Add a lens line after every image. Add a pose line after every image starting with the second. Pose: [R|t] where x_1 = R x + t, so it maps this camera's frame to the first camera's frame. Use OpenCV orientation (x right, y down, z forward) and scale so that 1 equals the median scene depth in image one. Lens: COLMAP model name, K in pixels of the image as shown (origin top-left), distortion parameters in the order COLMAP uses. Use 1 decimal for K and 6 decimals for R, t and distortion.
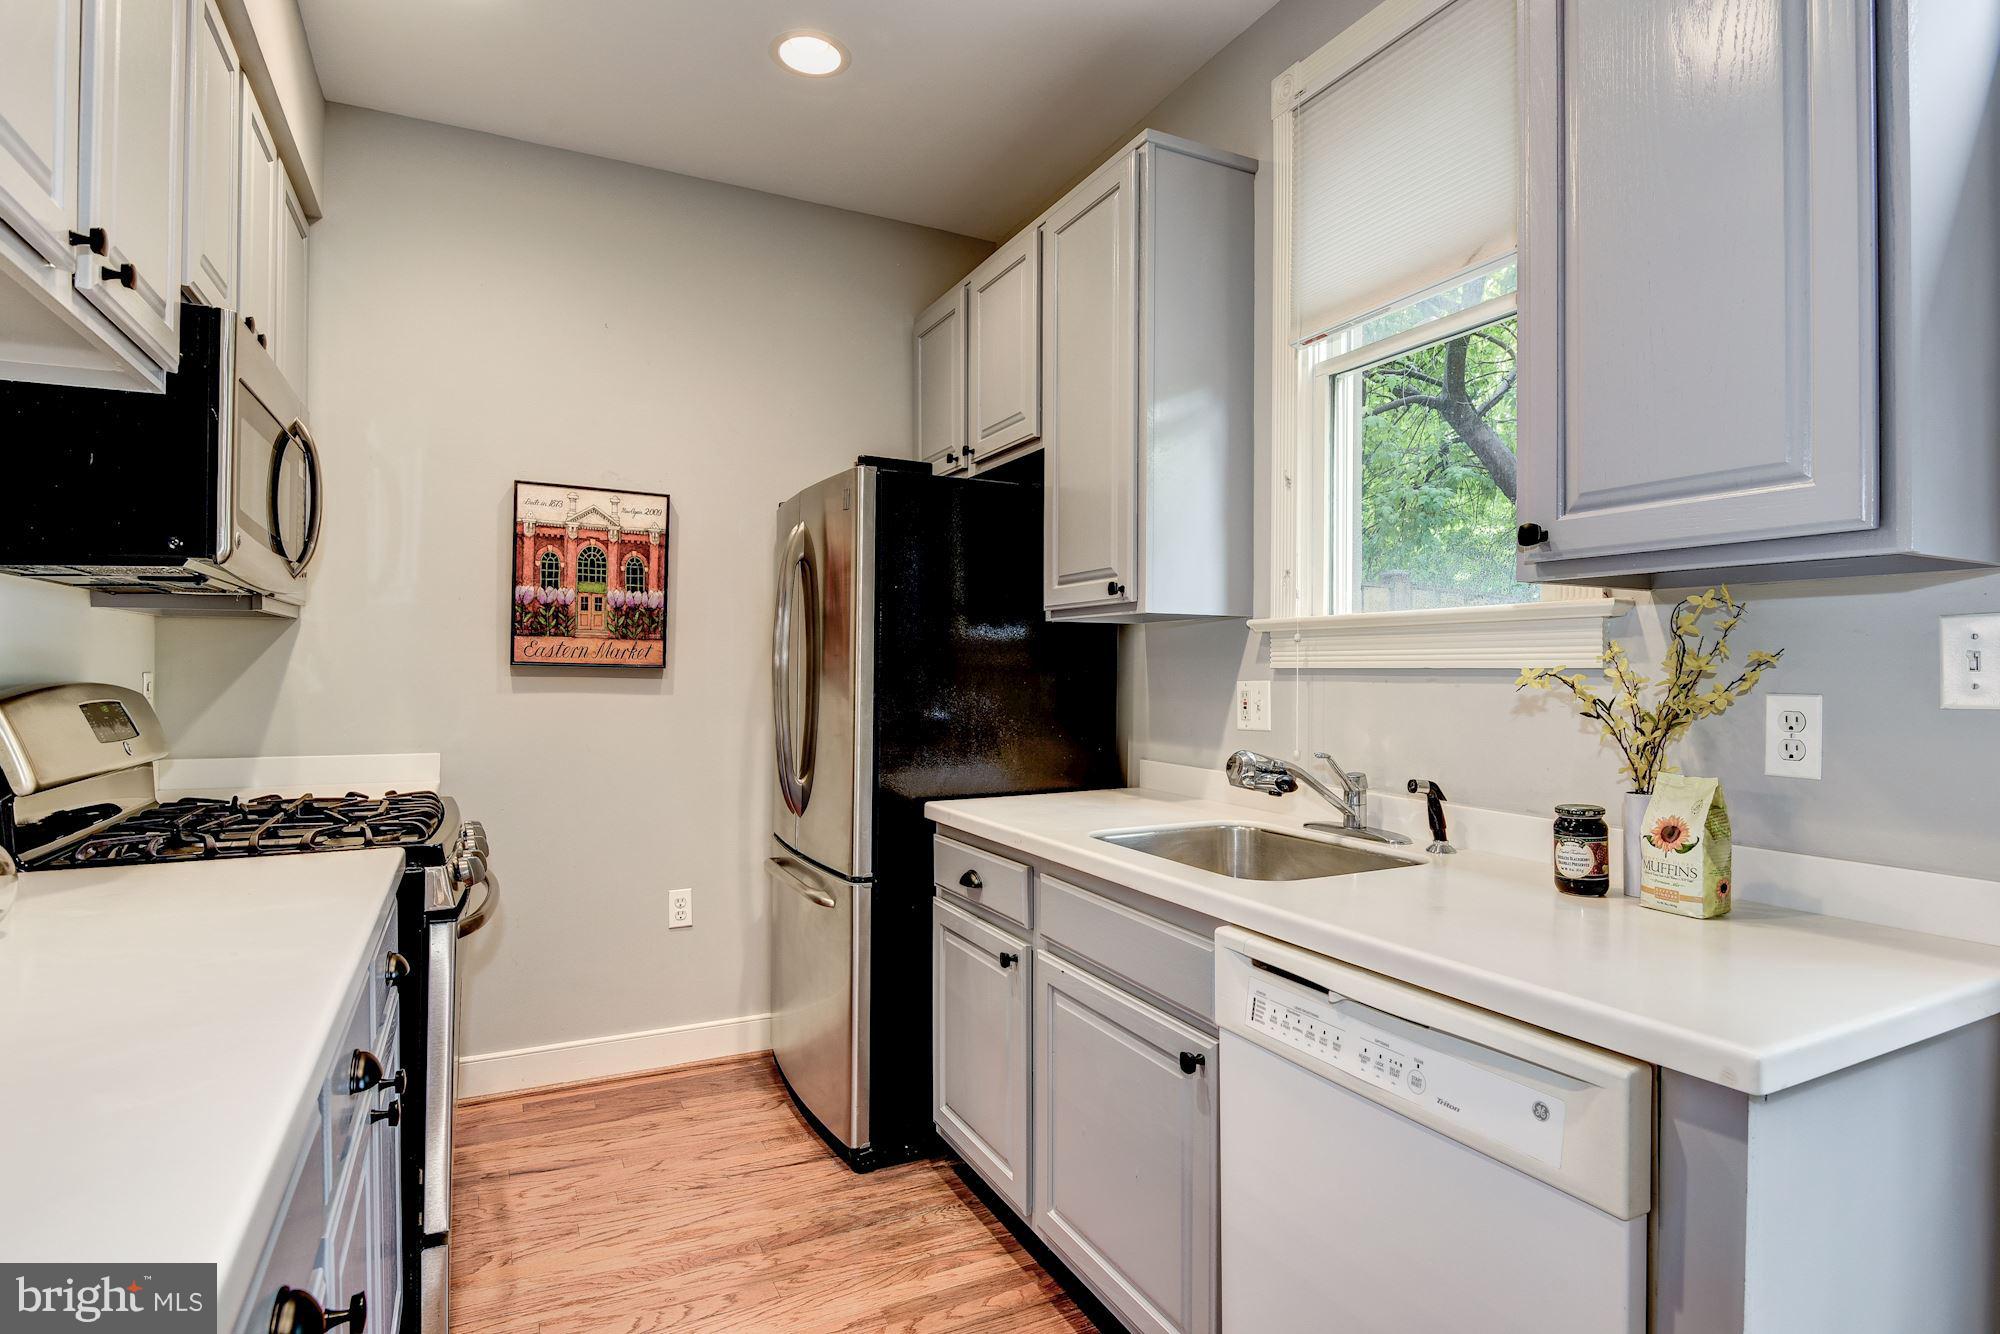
lens RADIAL K [[1041.4, 0, 999.9], [0, 1041.4, 673.2], [0, 0, 1]] dist [-0.003507, -0.004911]
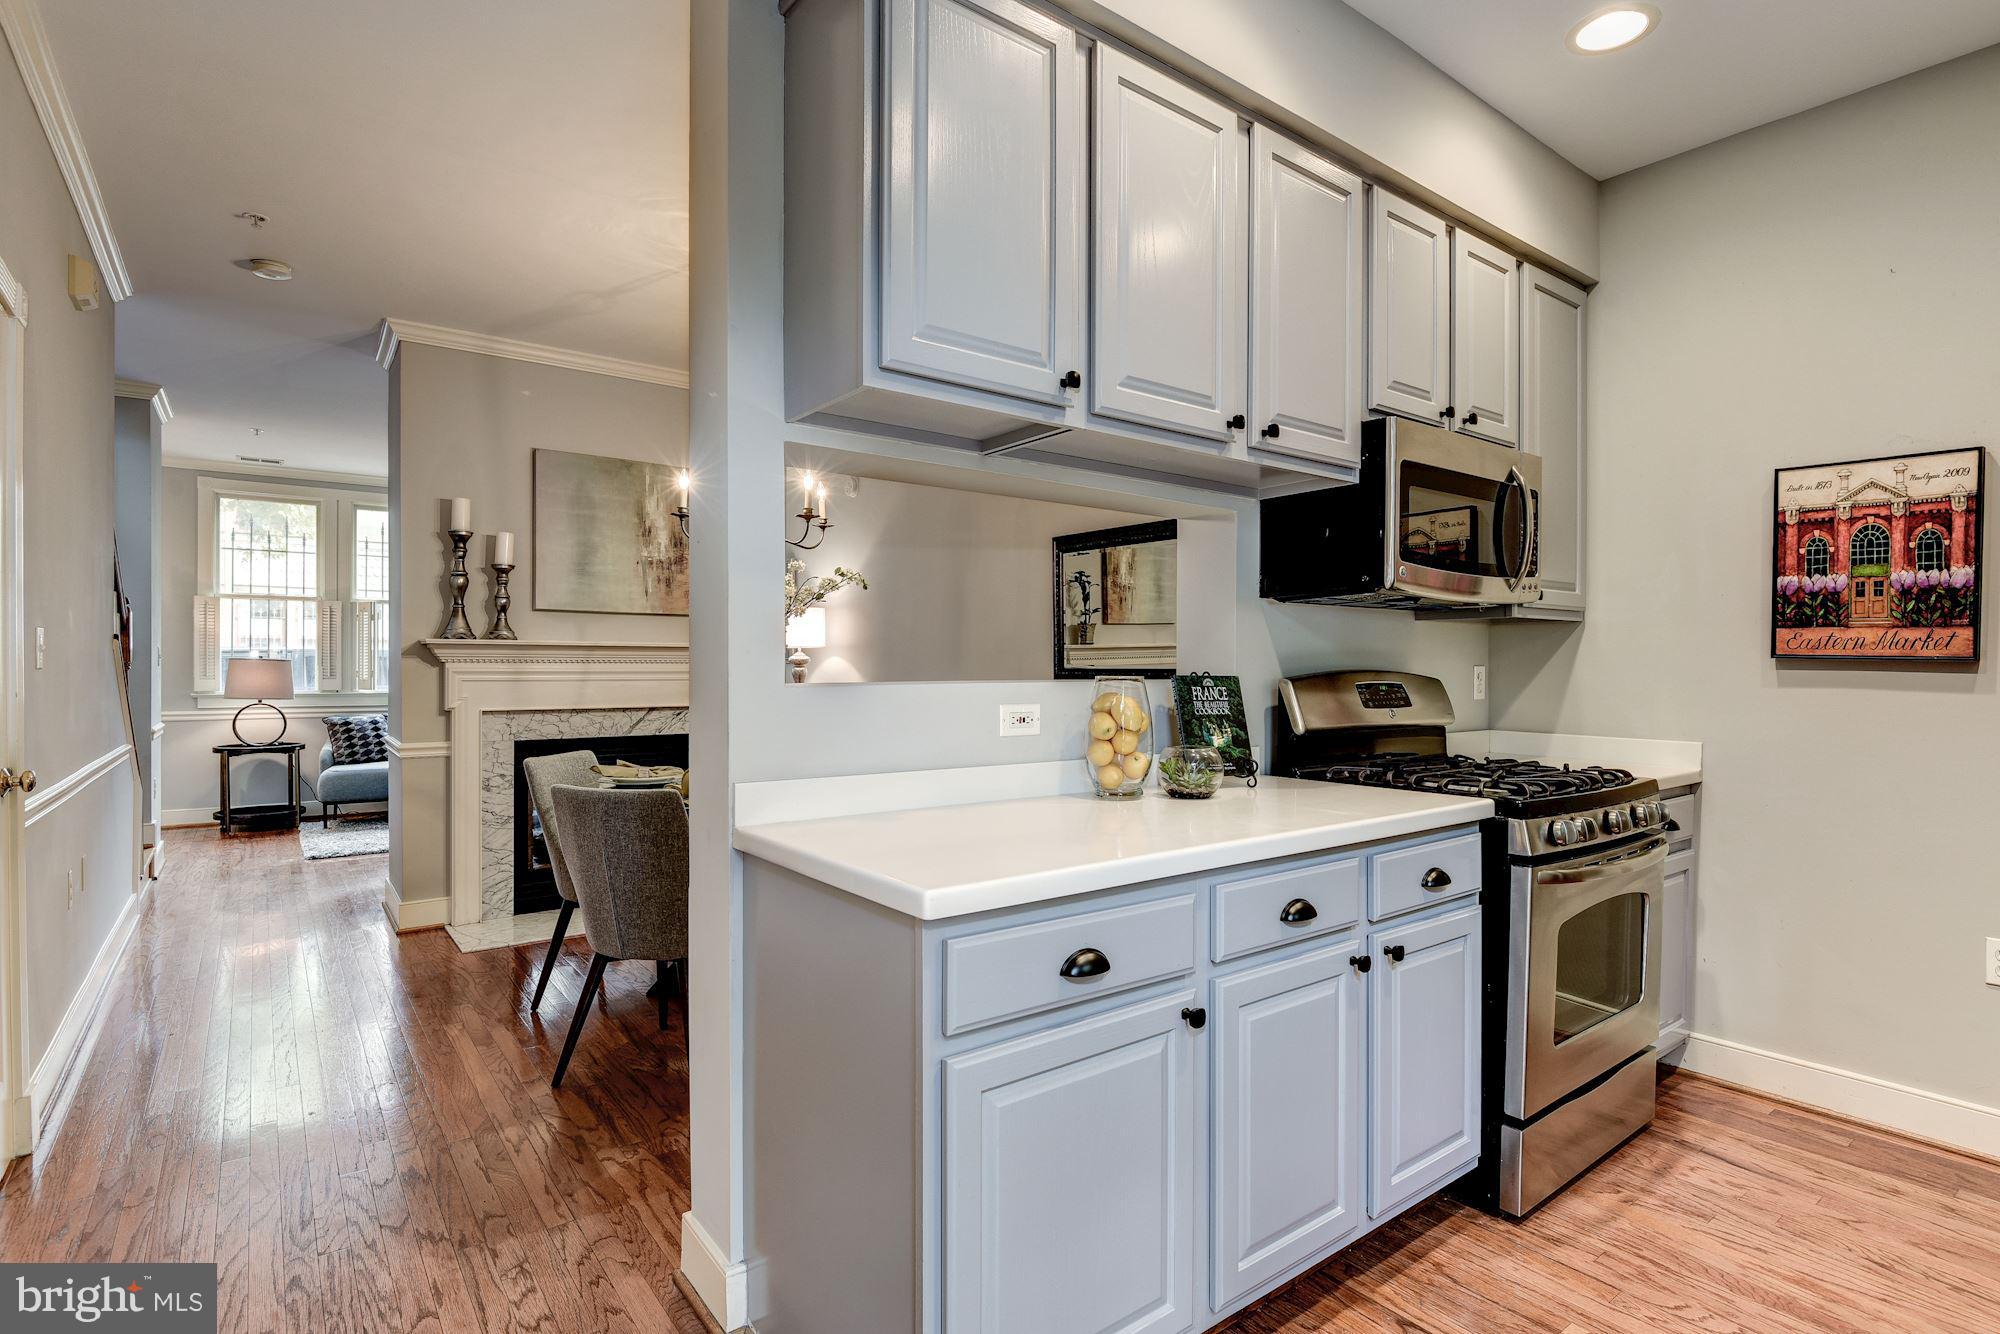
lens RADIAL K [[996.3, 0, 1003.5], [0, 996.3, 668.0], [0, 0, 1]] dist [-0.003239, -0.003195]
pose [[0.183501, -0.000110, -0.983020, 0.313909], [-0.007488, 0.999971, -0.001510, 0.008353], [0.982991, 0.007637, 0.183495, 0.114054]]
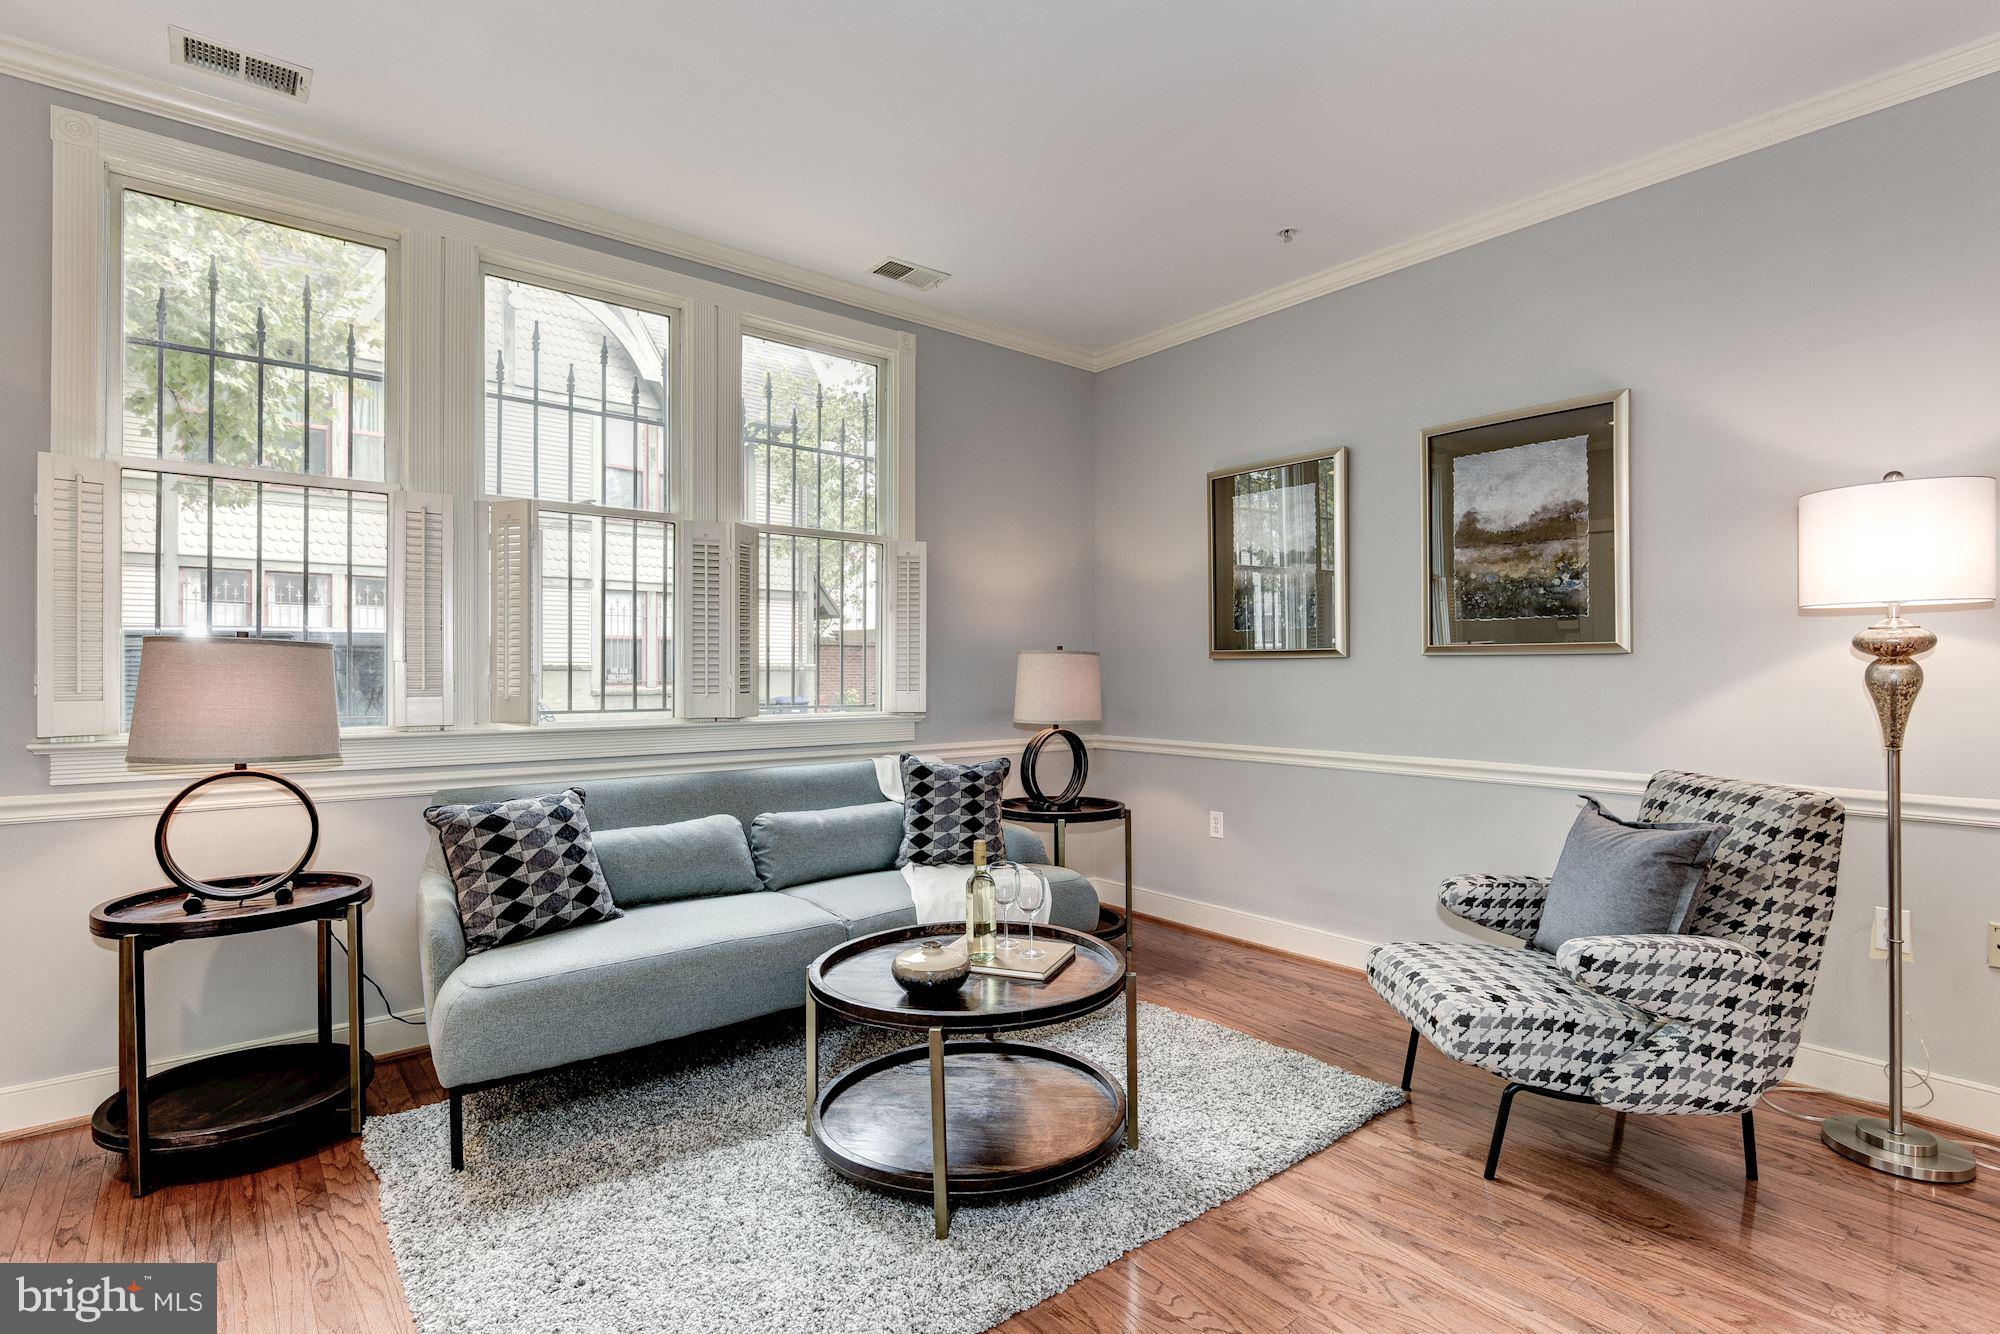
lens RADIAL K [[959.5, 0, 1002.1], [0, 959.5, 664.1], [0, 0, 1]] dist [0.000844, -0.002959]
pose [[0.237506, -0.006336, -0.971365, -1.574889], [-0.006674, 0.999944, -0.008154, 0.018320], [0.971363, 0.008419, 0.237451, -0.849154]]
